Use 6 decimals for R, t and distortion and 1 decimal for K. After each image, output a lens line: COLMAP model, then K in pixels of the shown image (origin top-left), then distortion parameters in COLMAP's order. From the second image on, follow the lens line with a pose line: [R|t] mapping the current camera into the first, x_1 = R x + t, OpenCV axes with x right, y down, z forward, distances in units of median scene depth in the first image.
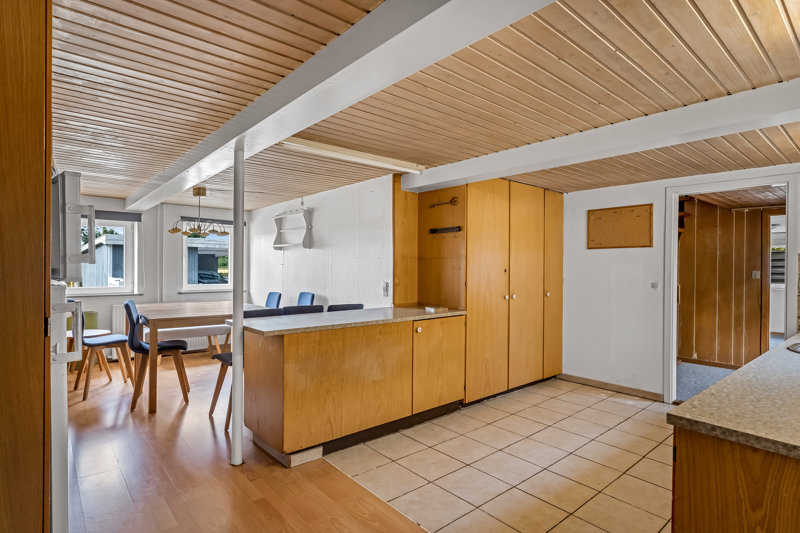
lens RADIAL K [[440.4, 0, 400.9], [0, 440.4, 271.1], [0, 0, 1]] dist [0.006850, -0.002735]
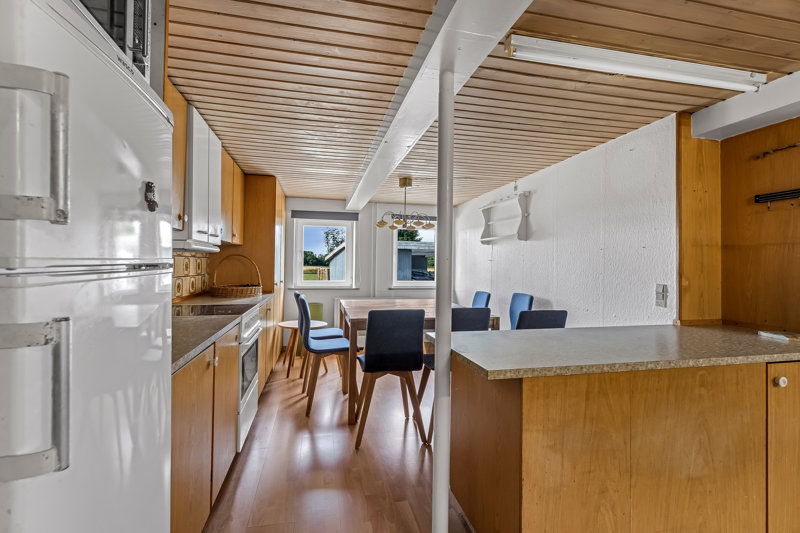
lens RADIAL K [[361.8, 0, 404.0], [0, 361.8, 258.8], [0, 0, 1]] dist [0.010436, -0.001041]
pose [[0.894965, -0.003210, -0.446124, -0.134816], [-0.012641, 0.999390, -0.032550, 0.010055], [0.445957, 0.034771, 0.894379, 0.365270]]
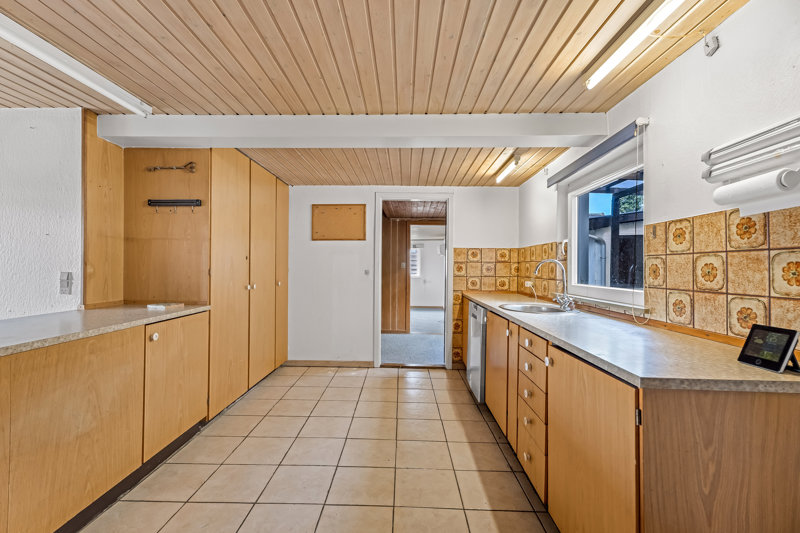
lens RADIAL K [[361.8, 0, 396.6], [0, 361.8, 266.6], [0, 0, 1]] dist [0.010436, -0.001041]
pose [[0.663609, -0.000707, 0.748079, -0.114512], [0.009877, 0.999921, -0.007817, 0.026273], [-0.748014, 0.012576, 0.663564, 0.284485]]
